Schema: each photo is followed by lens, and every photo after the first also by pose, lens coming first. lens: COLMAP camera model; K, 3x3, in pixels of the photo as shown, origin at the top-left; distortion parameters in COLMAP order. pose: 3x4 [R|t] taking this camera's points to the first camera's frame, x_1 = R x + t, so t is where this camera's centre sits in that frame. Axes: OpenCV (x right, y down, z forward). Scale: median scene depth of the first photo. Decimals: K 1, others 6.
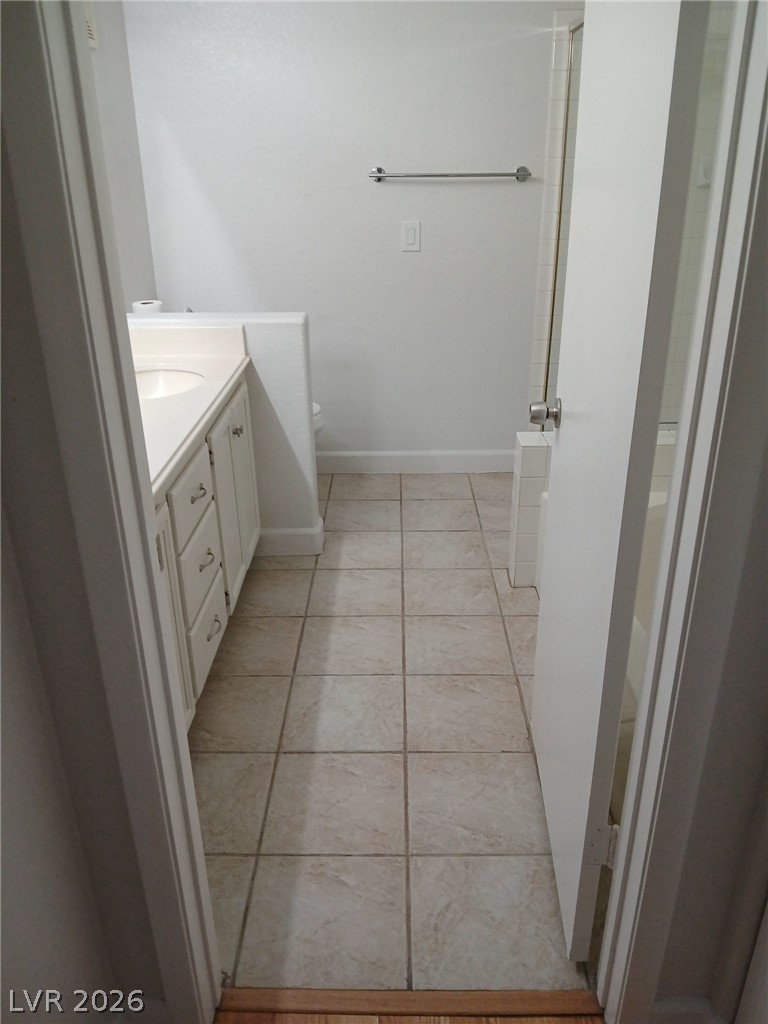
lens RADIAL K [[791.6, 0, 384.0], [0, 791.6, 512.0], [0, 0, 1]] dist [0.040947, -0.096597]
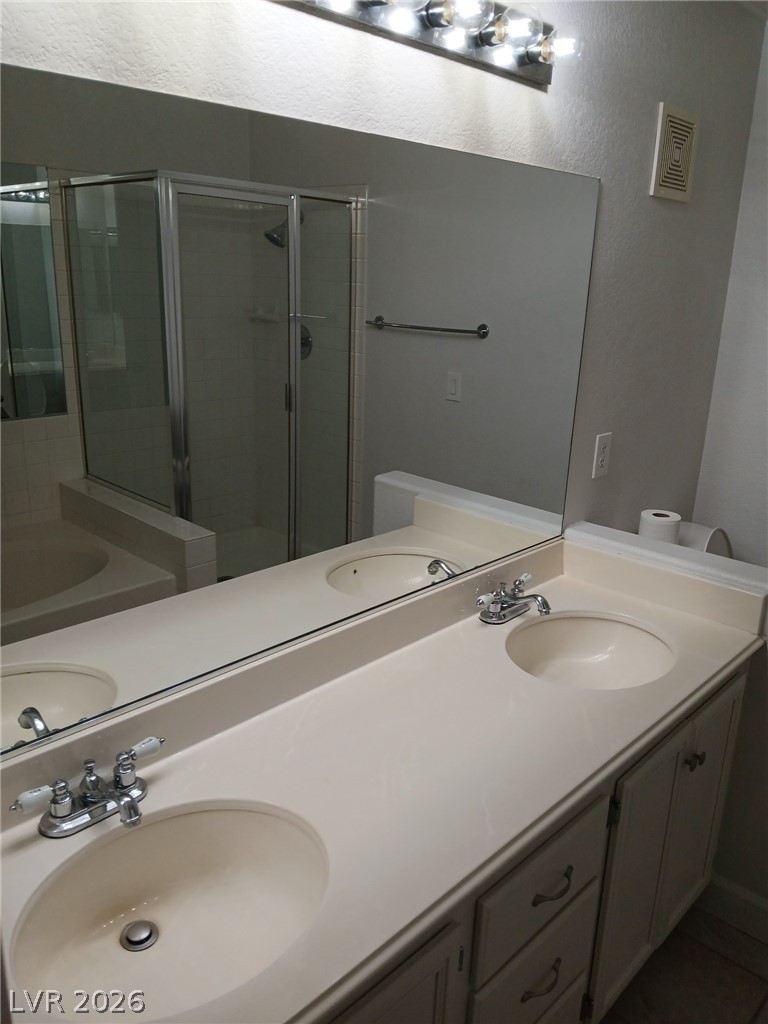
lens RADIAL K [[791.6, 0, 384.0], [0, 791.6, 512.0], [0, 0, 1]] dist [0.040947, -0.096597]
pose [[0.723011, 0.227597, -0.652269, 0.011952], [-0.306515, 0.951835, -0.007633, -0.199599], [0.619115, 0.205449, 0.757949, 0.277257]]
